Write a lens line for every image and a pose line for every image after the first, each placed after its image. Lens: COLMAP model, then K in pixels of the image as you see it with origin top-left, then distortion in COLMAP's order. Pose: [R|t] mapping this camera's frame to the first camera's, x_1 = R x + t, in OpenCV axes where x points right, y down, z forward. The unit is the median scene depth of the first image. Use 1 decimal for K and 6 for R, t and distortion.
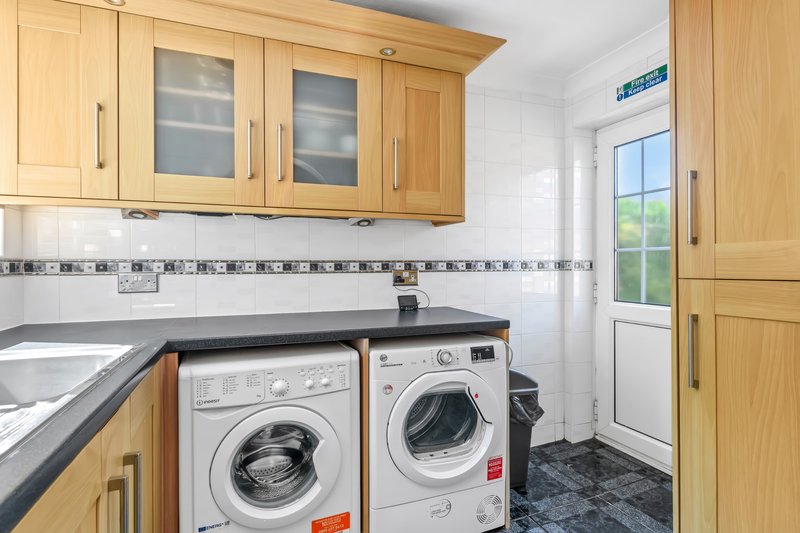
lens RADIAL K [[397.0, 0, 425.6], [0, 397.0, 263.7], [0, 0, 1]] dist [0.013457, -0.000637]
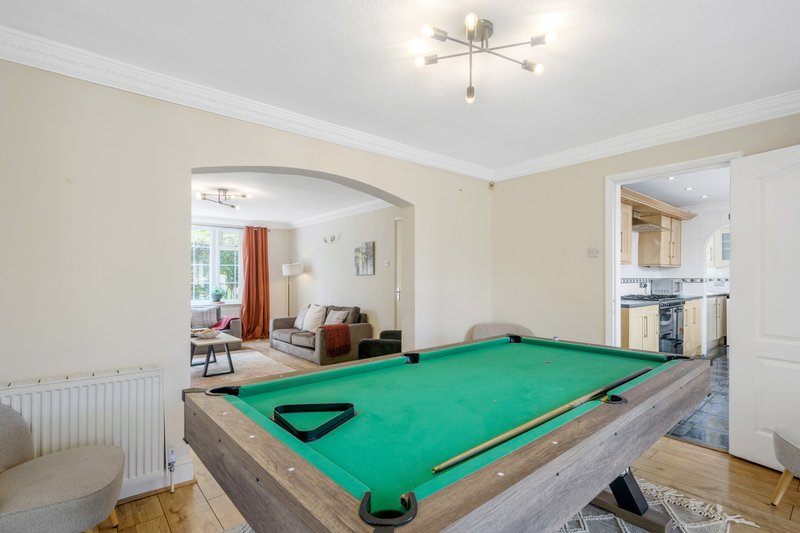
lens RADIAL K [[397.0, 0, 397.4], [0, 397.0, 272.3], [0, 0, 1]] dist [0.013457, -0.000637]
pose [[0.278296, -0.011244, -0.960430, 2.685345], [-0.000774, 0.999929, -0.011931, -0.019810], [0.960495, 0.004064, 0.278267, -3.846141]]
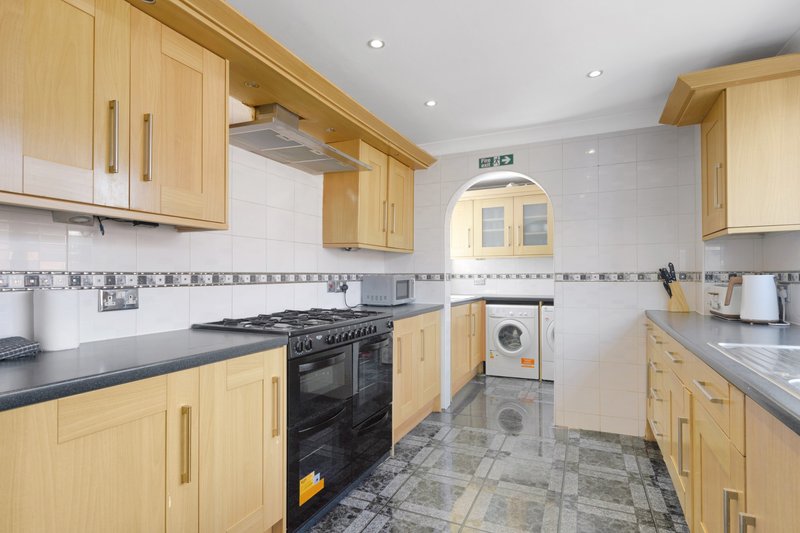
lens RADIAL K [[397.0, 0, 403.4], [0, 397.0, 269.9], [0, 0, 1]] dist [0.013457, -0.000637]
pose [[0.646701, -0.008549, -0.762695, 1.276765], [-0.001957, 0.999915, -0.012867, 0.000300], [0.762741, 0.009813, 0.646630, -1.466187]]
